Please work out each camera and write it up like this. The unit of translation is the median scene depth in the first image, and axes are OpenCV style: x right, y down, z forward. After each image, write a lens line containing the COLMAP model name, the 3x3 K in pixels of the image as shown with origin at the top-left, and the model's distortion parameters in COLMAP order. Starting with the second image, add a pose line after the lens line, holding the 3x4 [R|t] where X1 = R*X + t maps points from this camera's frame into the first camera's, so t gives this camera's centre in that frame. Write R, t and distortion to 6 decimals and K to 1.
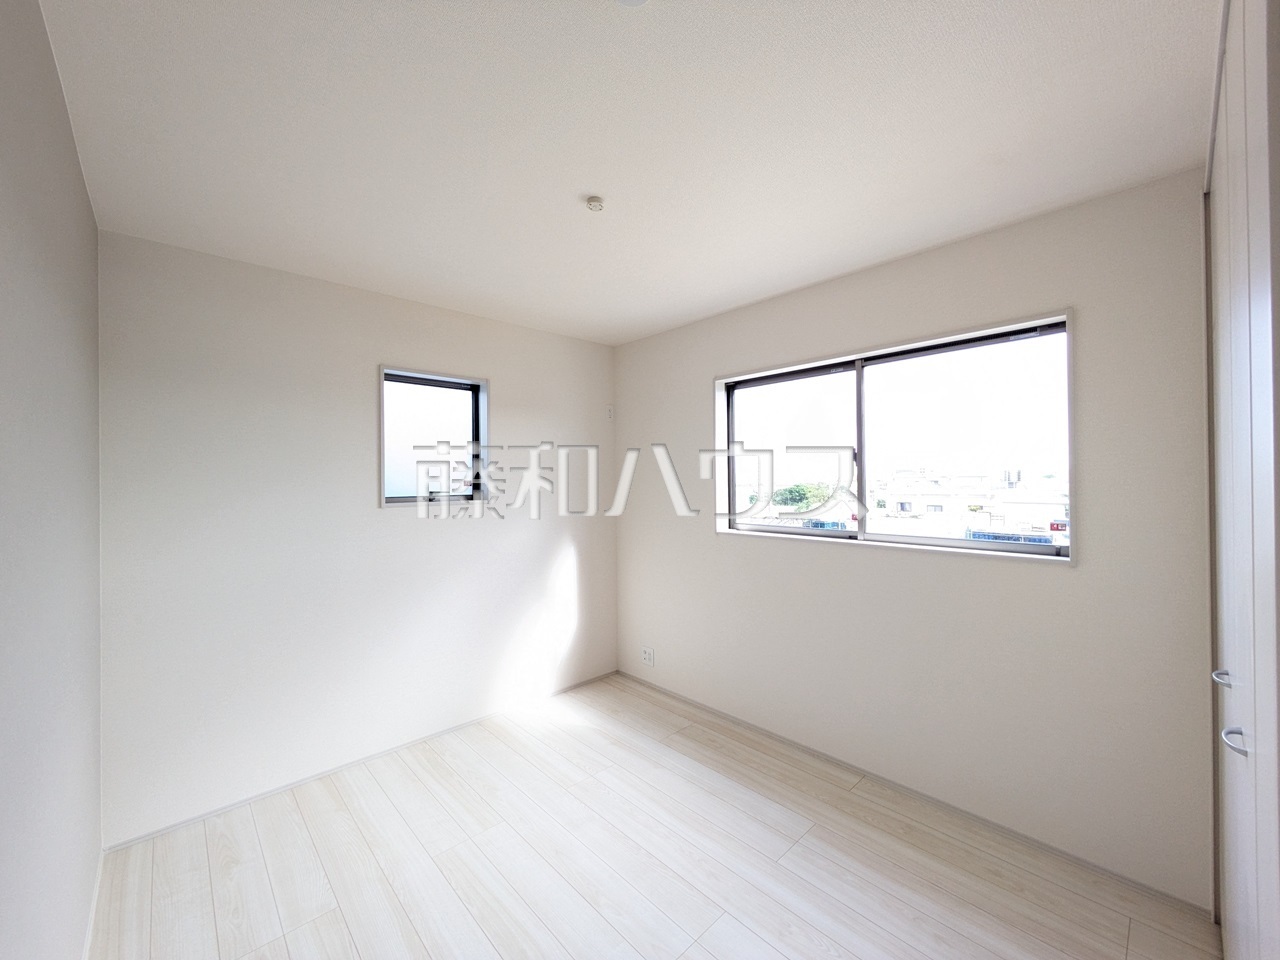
lens RADIAL K [[505.9, 0, 640.0], [0, 505.9, 480.0], [0, 0, 1]] dist [-0.003594, 0.000466]
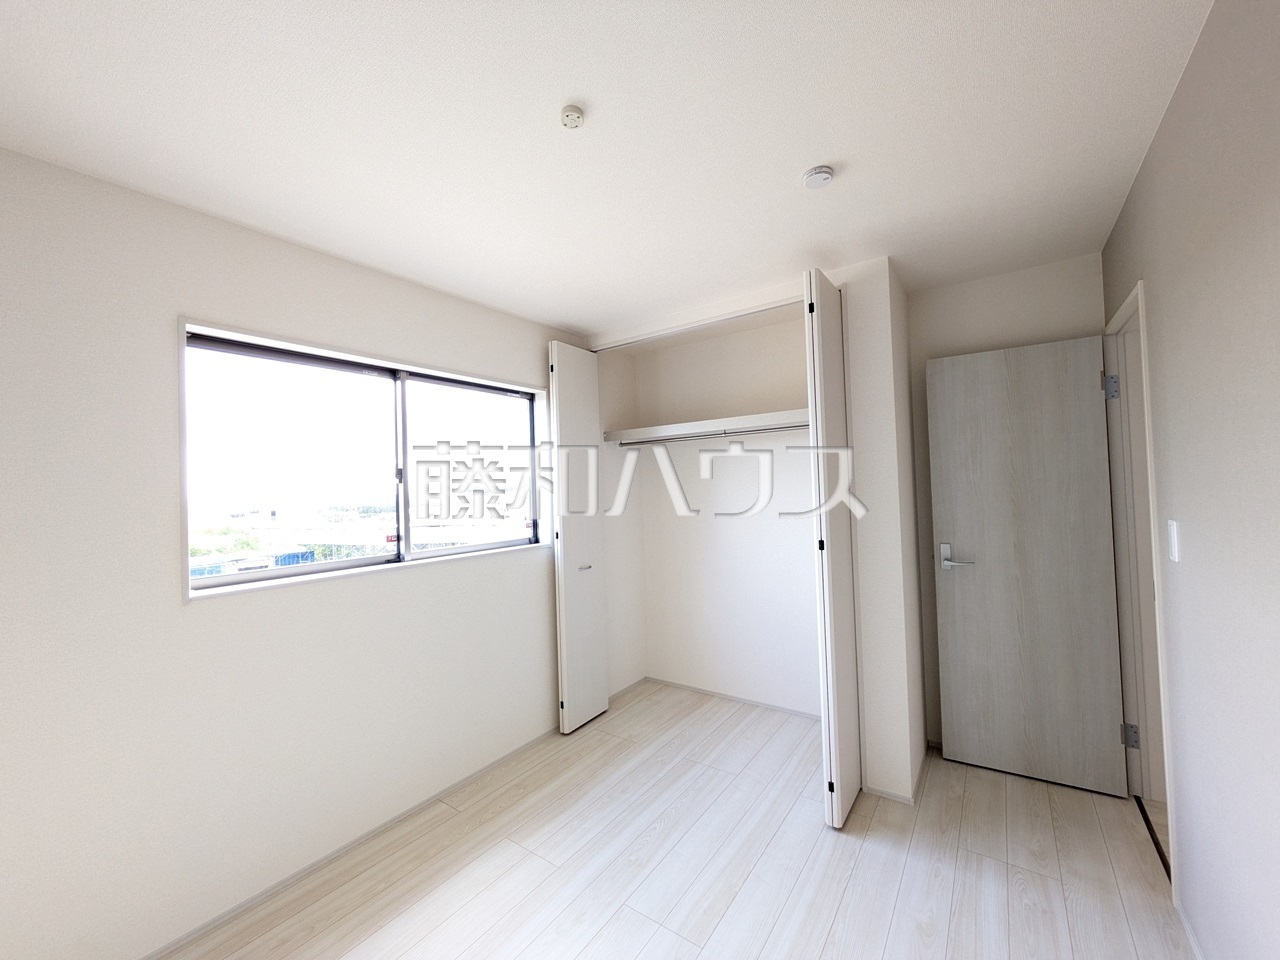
lens RADIAL K [[505.9, 0, 640.0], [0, 505.9, 480.0], [0, 0, 1]] dist [-0.003594, 0.000466]
pose [[-0.201695, 0.040019, 0.978631, -0.699179], [0.033748, 0.998856, -0.033891, 0.017274], [-0.978867, 0.026191, -0.202815, 0.911435]]
